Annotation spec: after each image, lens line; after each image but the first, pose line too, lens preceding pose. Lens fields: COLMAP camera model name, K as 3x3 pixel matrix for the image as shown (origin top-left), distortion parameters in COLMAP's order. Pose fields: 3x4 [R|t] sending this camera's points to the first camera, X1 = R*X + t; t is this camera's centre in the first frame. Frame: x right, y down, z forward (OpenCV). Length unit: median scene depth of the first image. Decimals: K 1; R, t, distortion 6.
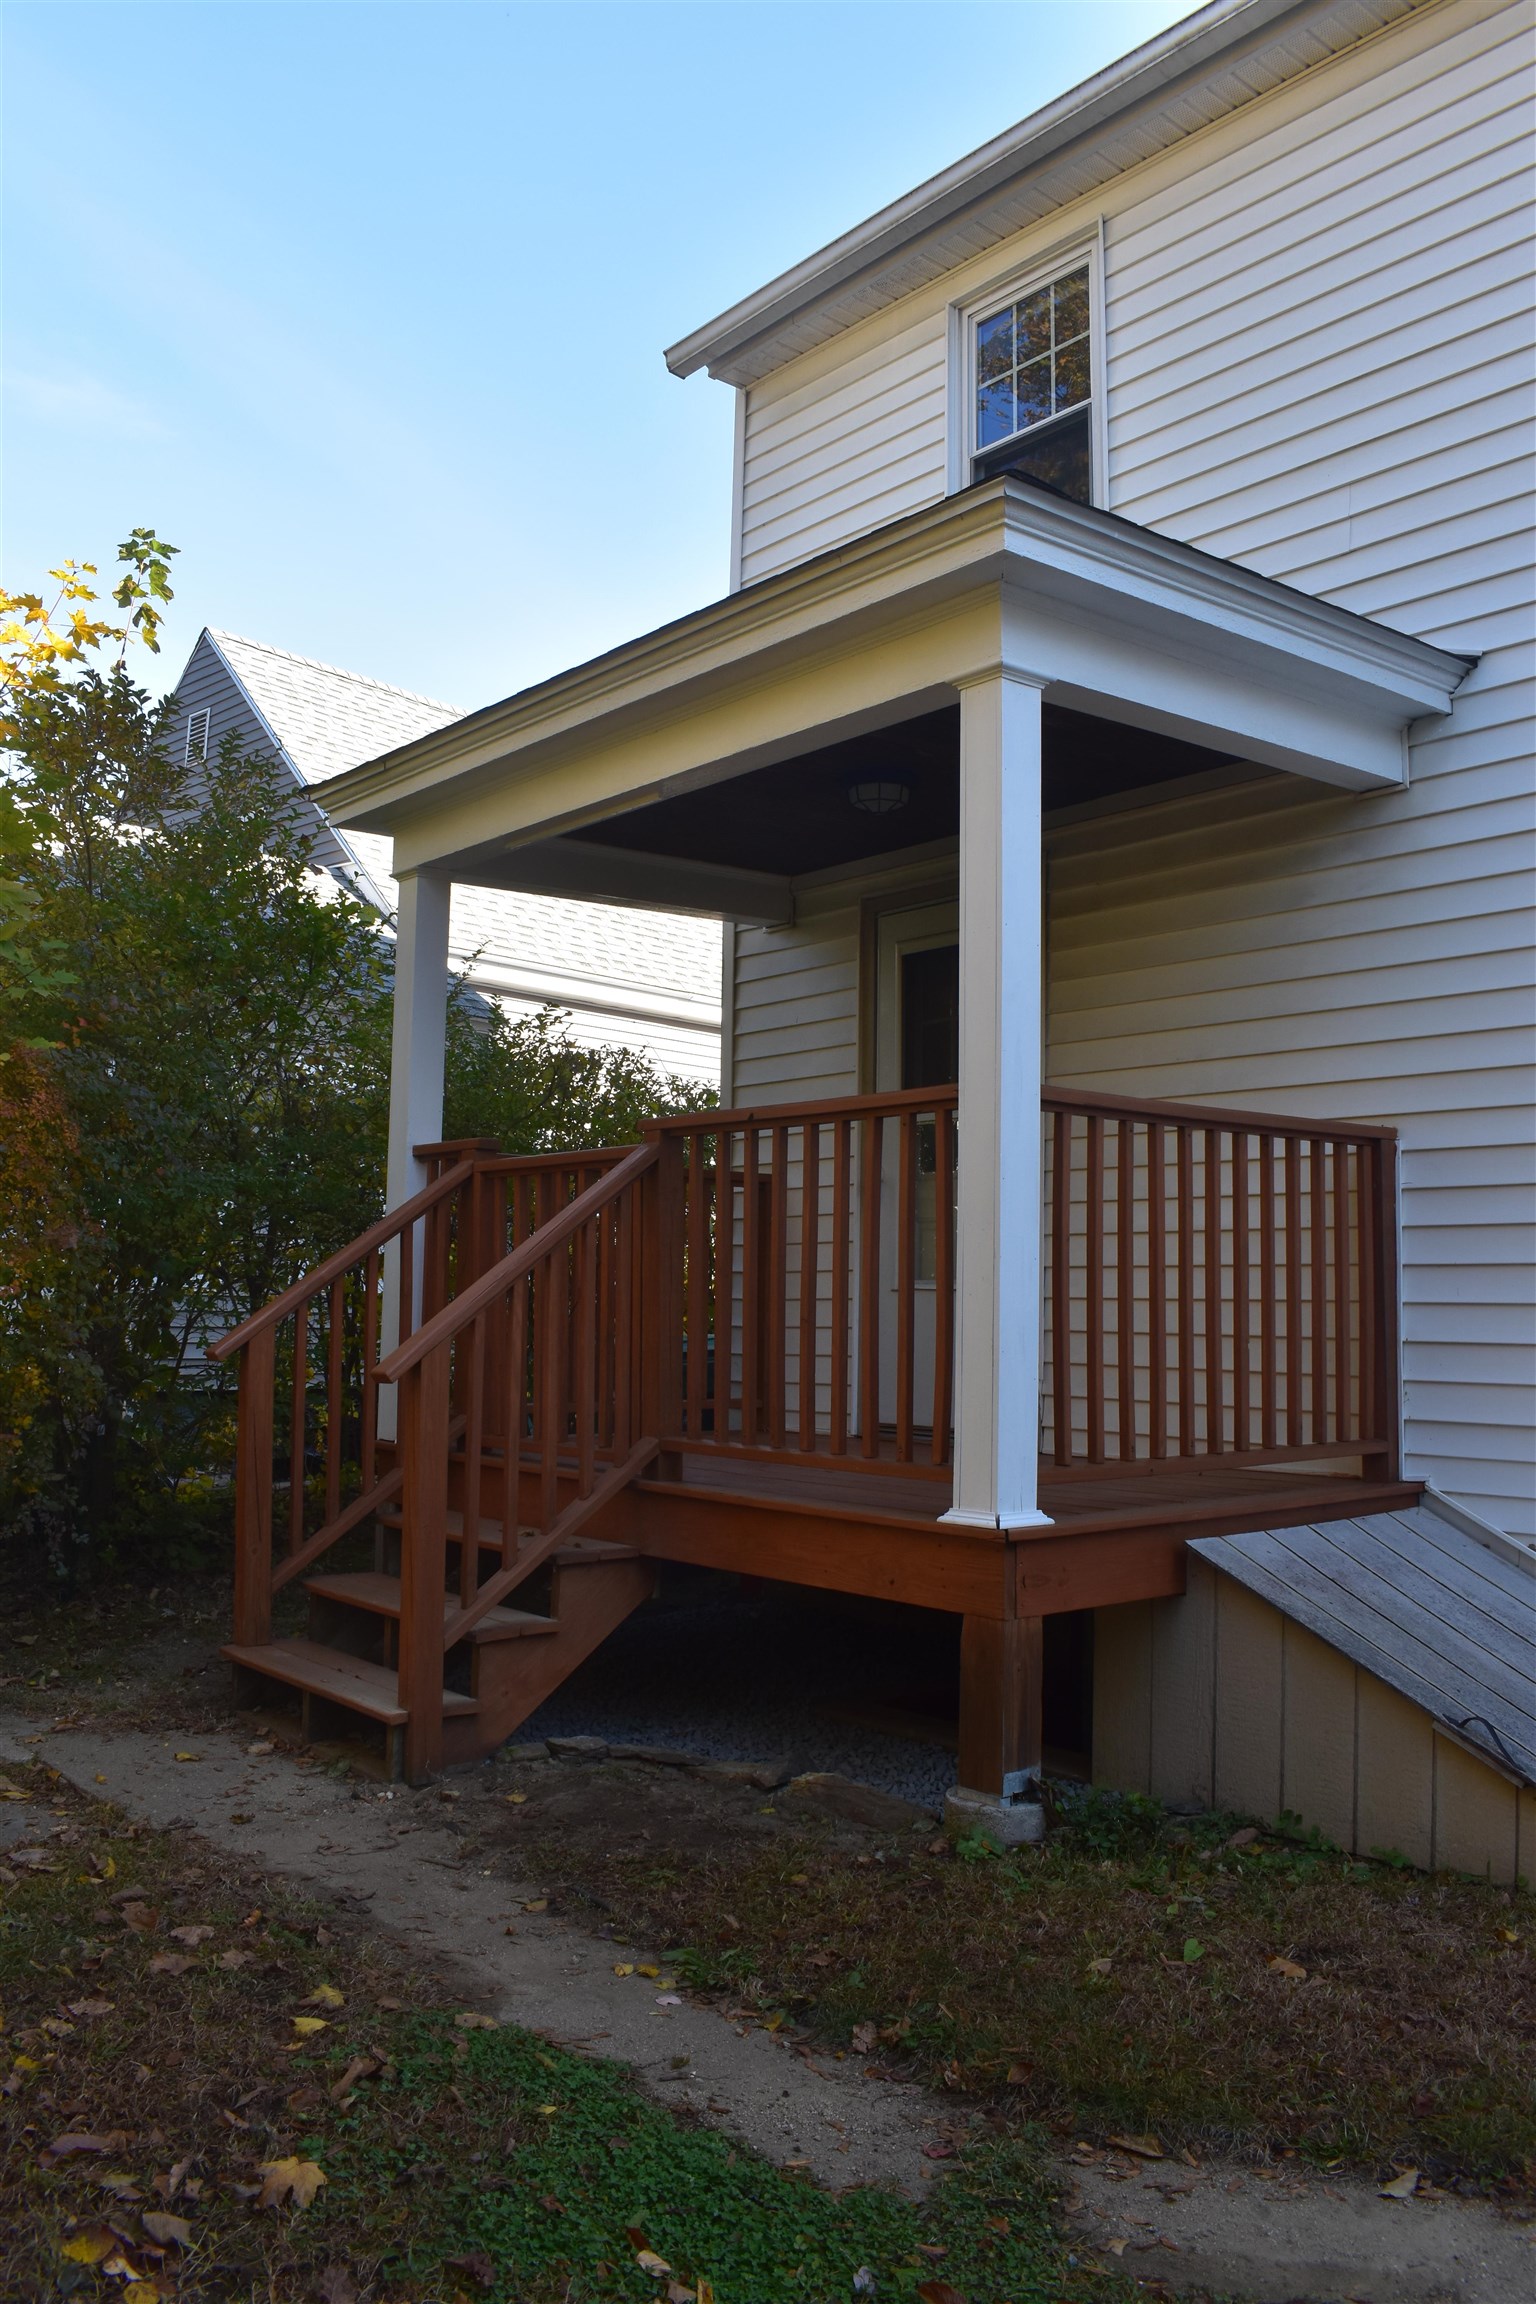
lens RADIAL K [[1831.0, 0, 768.0], [0, 1831.0, 1152.0], [0, 0, 1]] dist [-0.091844, 0.002790]
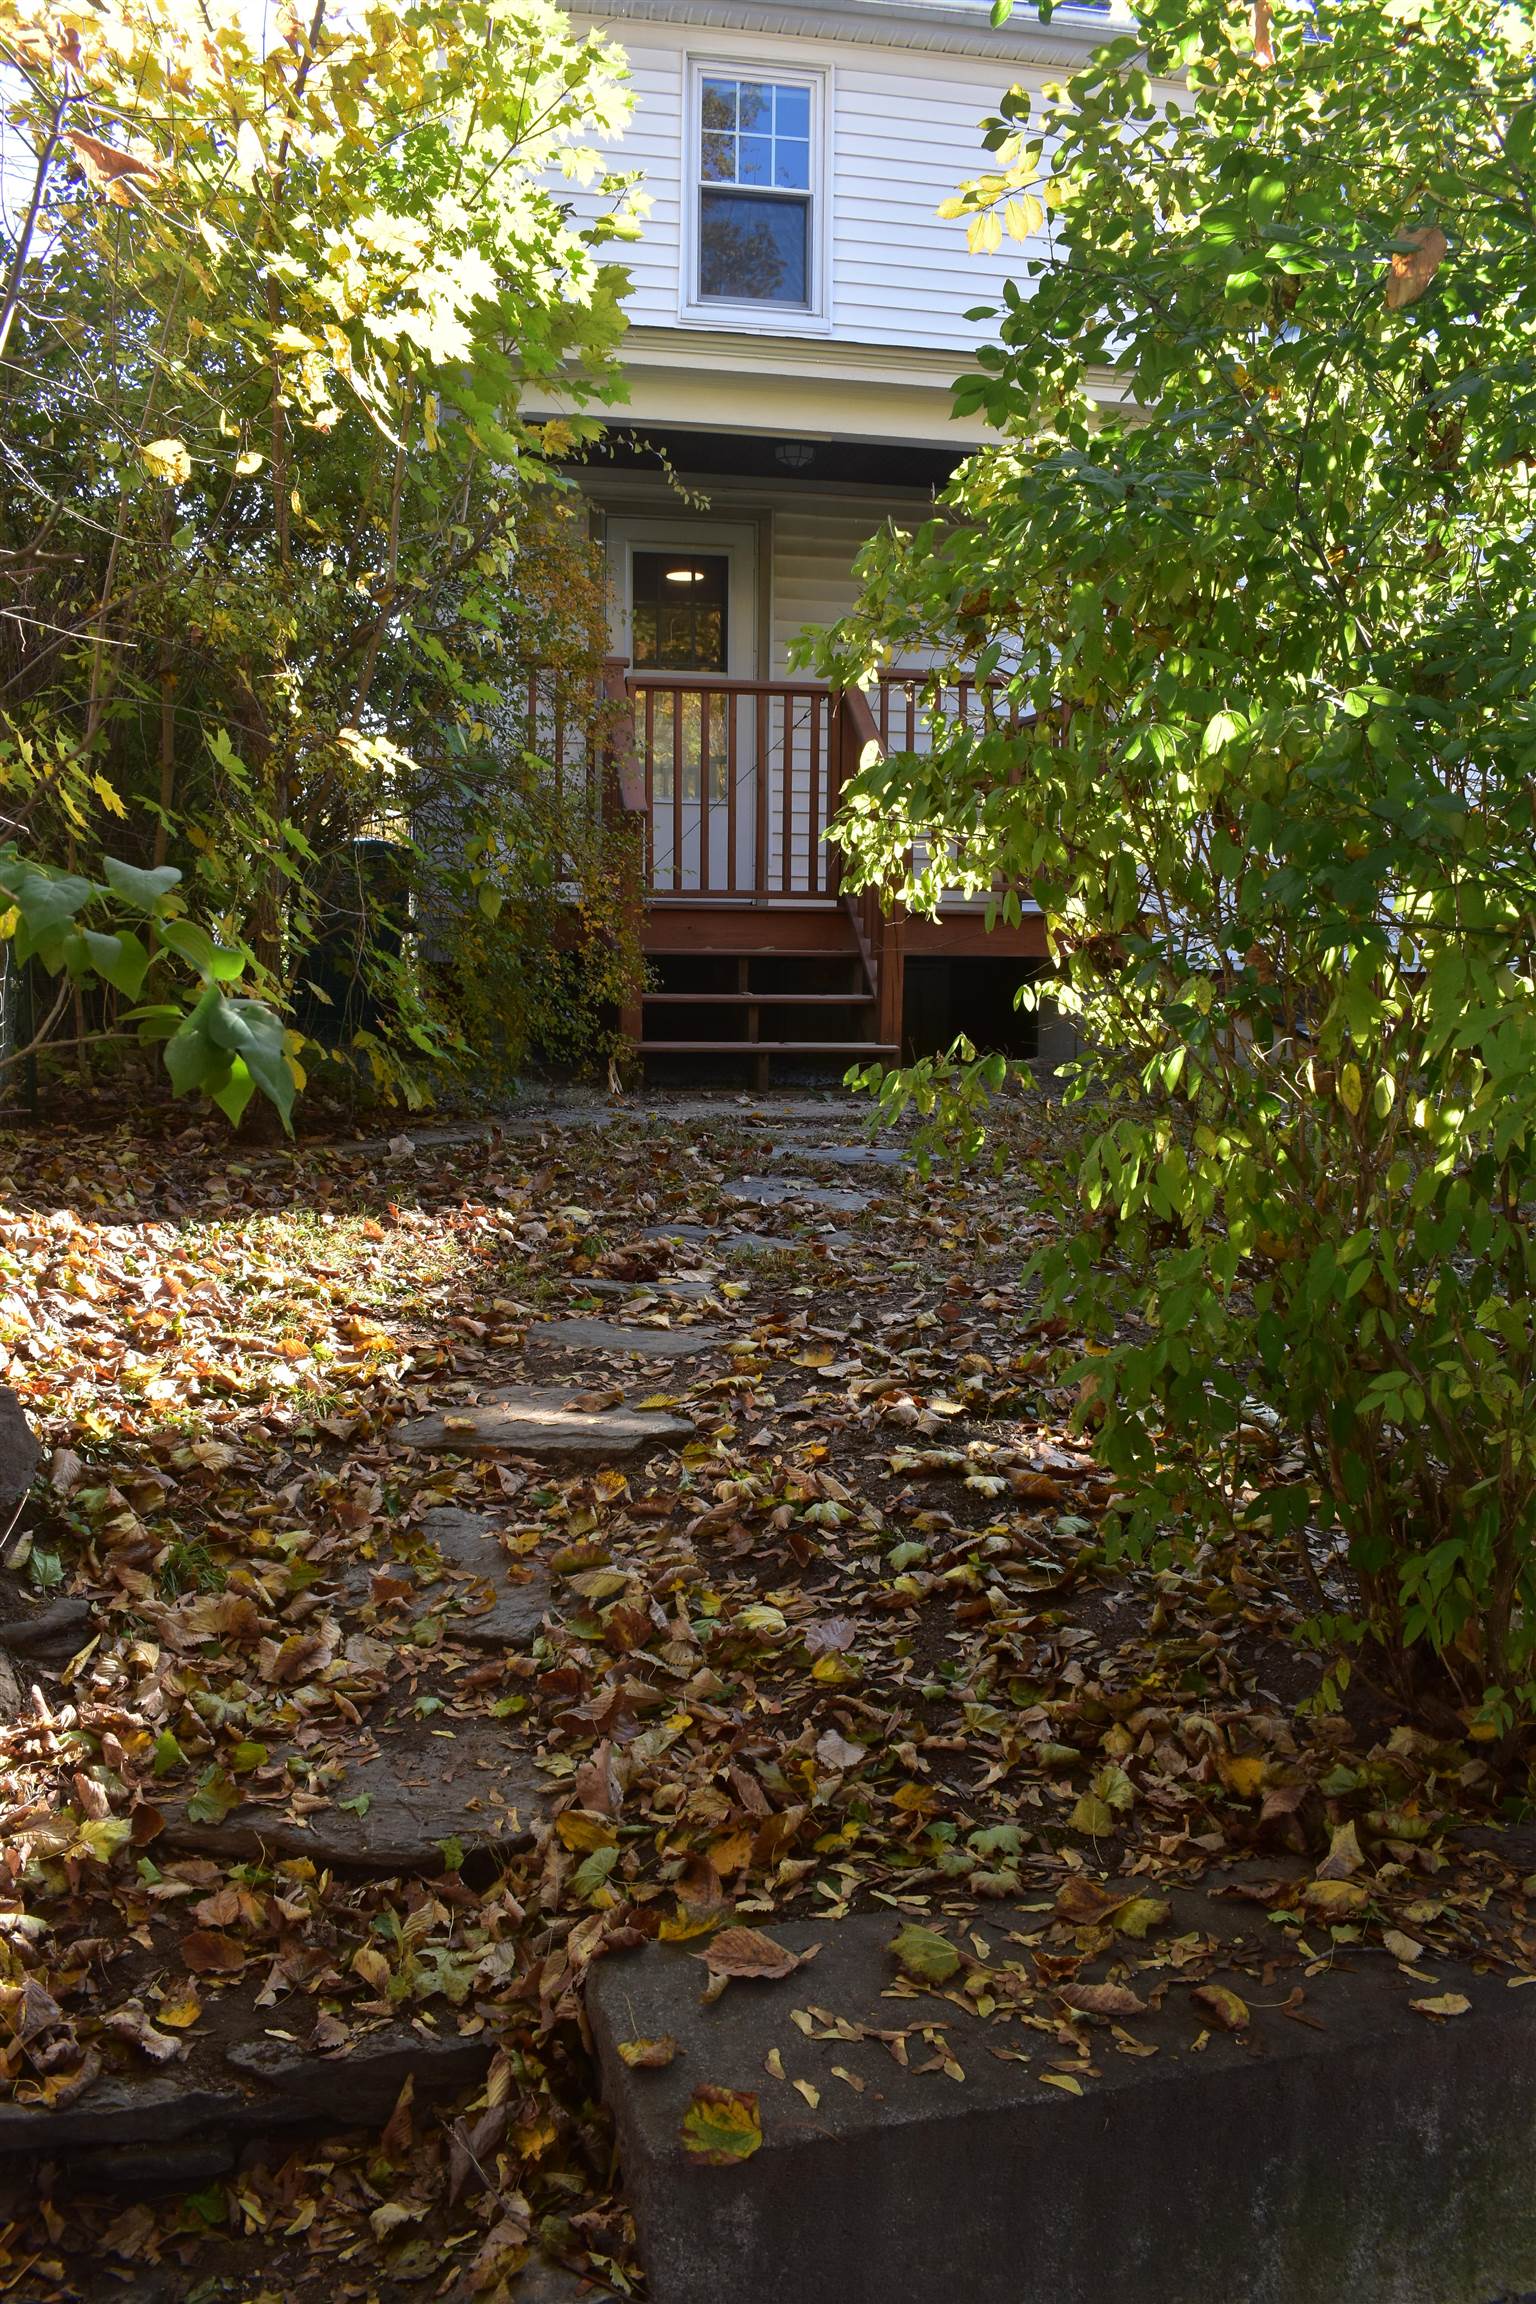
lens RADIAL K [[1831.0, 0, 768.0], [0, 1831.0, 1152.0], [0, 0, 1]] dist [-0.091844, 0.002790]
pose [[0.466963, -0.110451, 0.877352, -1.202115], [-0.076560, 0.983393, 0.164549, 0.107682], [-0.880957, -0.144009, 0.450752, 0.281208]]
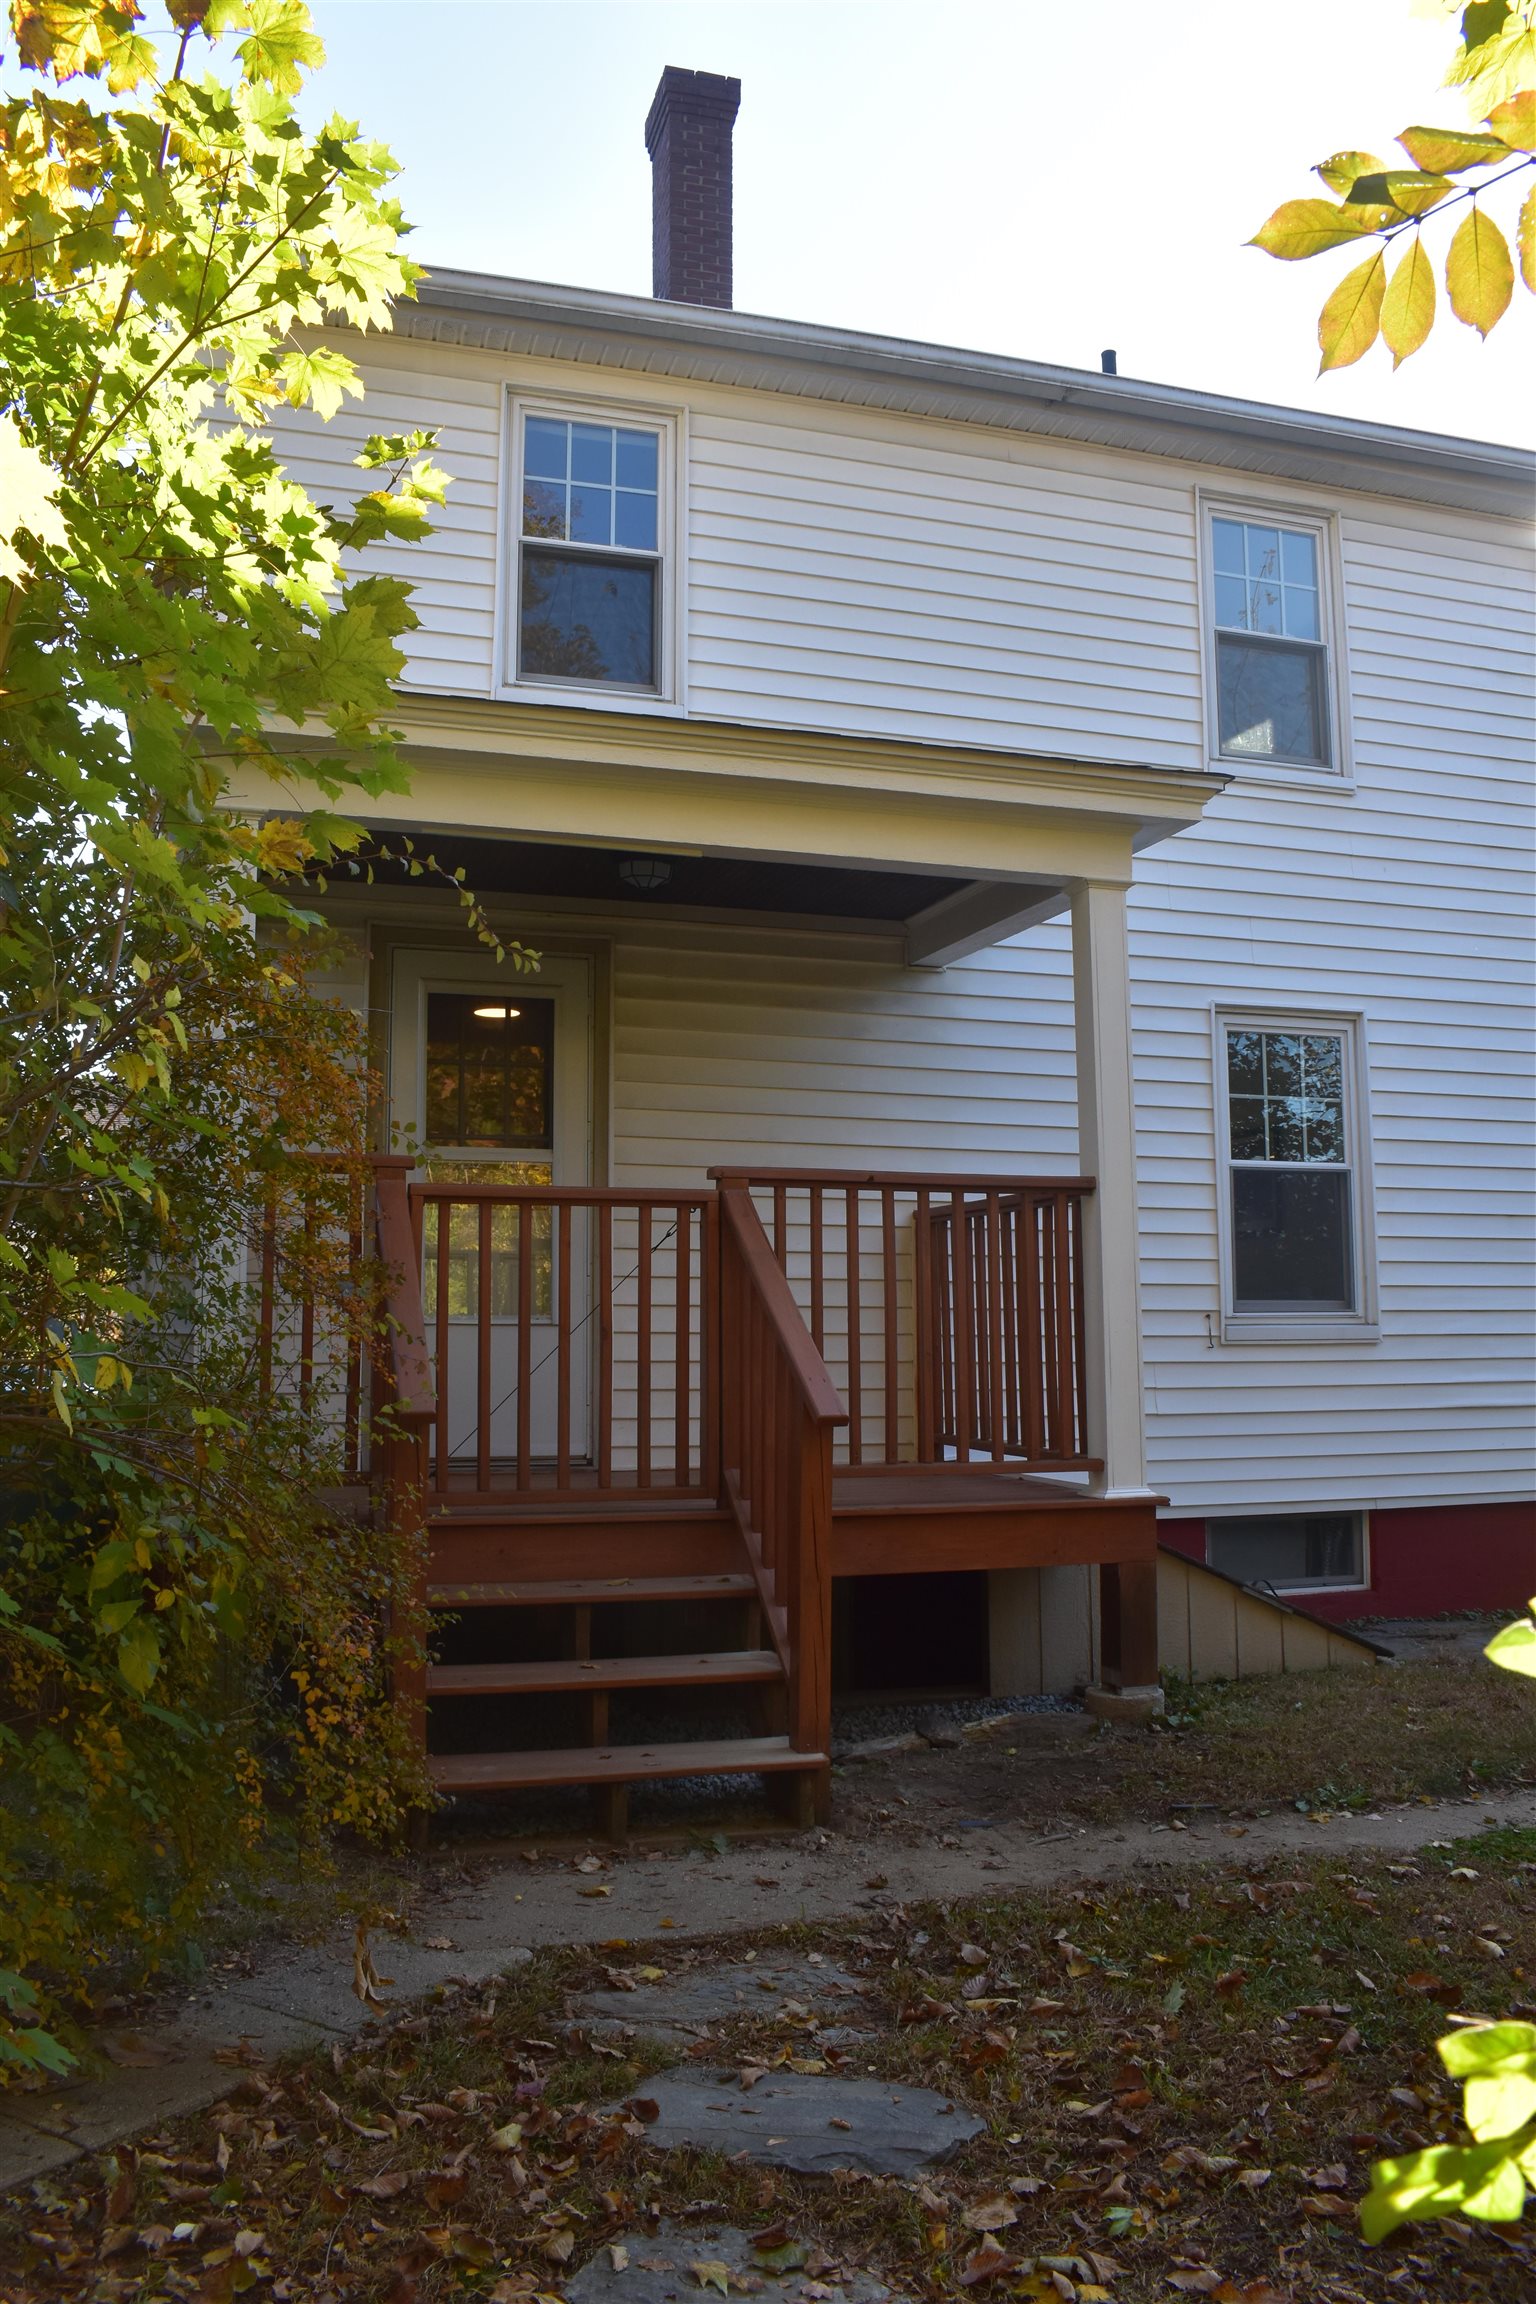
lens RADIAL K [[1831.0, 0, 768.0], [0, 1831.0, 1152.0], [0, 0, 1]] dist [-0.091844, 0.002790]
pose [[0.374100, 0.076158, 0.924256, -0.863252], [-0.070086, 0.996094, -0.053710, 0.022888], [-0.924736, -0.044684, 0.377976, 0.487546]]
